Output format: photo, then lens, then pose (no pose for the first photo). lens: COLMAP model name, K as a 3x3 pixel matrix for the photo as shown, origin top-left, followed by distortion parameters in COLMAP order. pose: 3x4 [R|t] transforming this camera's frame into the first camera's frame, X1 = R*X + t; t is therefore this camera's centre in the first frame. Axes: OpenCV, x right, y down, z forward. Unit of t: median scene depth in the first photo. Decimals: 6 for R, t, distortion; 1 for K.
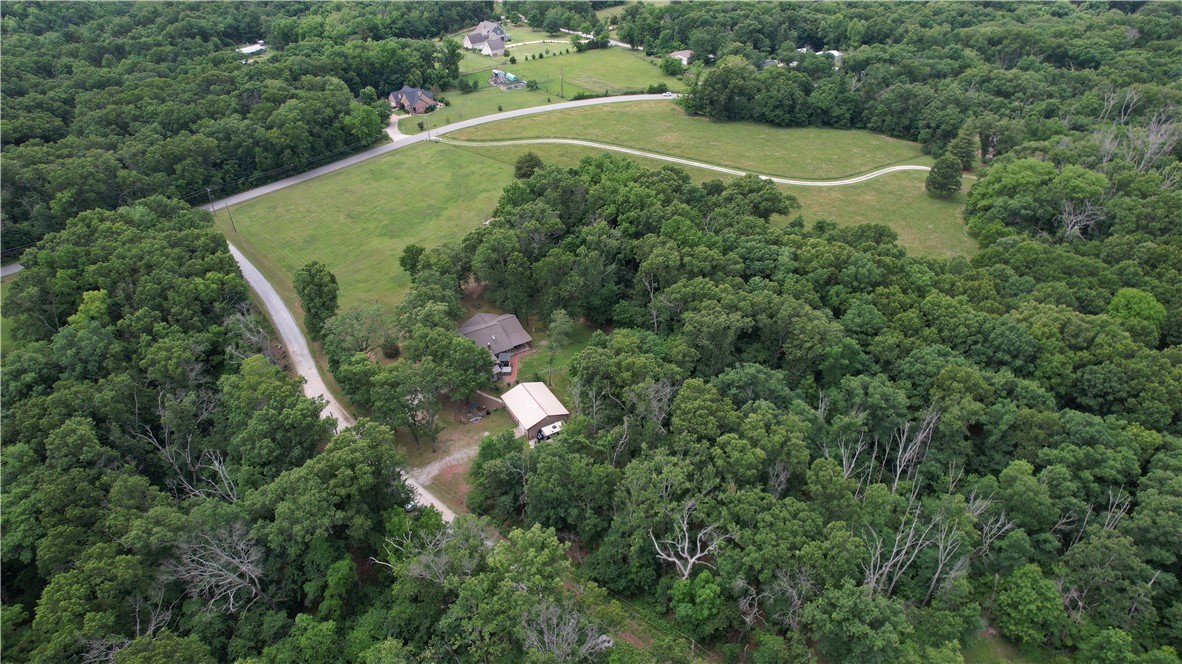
lens RADIAL K [[769.0, 0, 595.2], [0, 769.0, 328.5], [0, 0, 1]] dist [-0.091442, 0.085677]
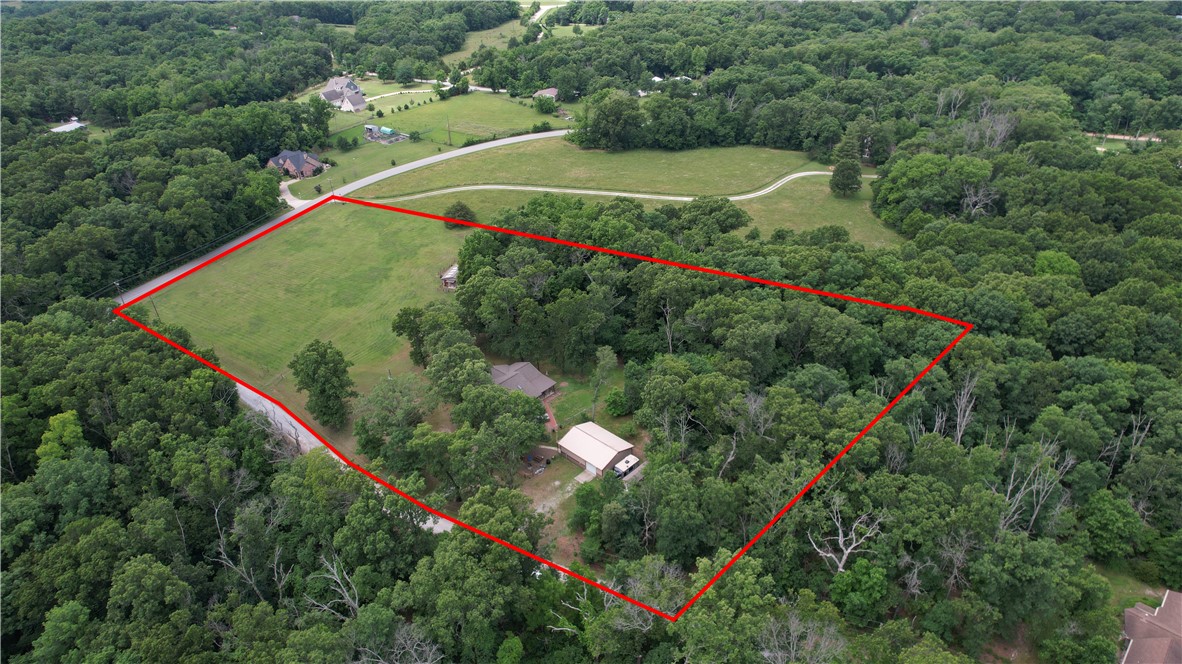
lens RADIAL K [[769.0, 0, 595.2], [0, 769.0, 328.5], [0, 0, 1]] dist [-0.091442, 0.085677]
pose [[0.958831, -0.156056, 0.237255, -0.166105], [0.167367, 0.985492, -0.028173, -0.011994], [-0.229416, 0.066722, 0.971039, 0.015416]]
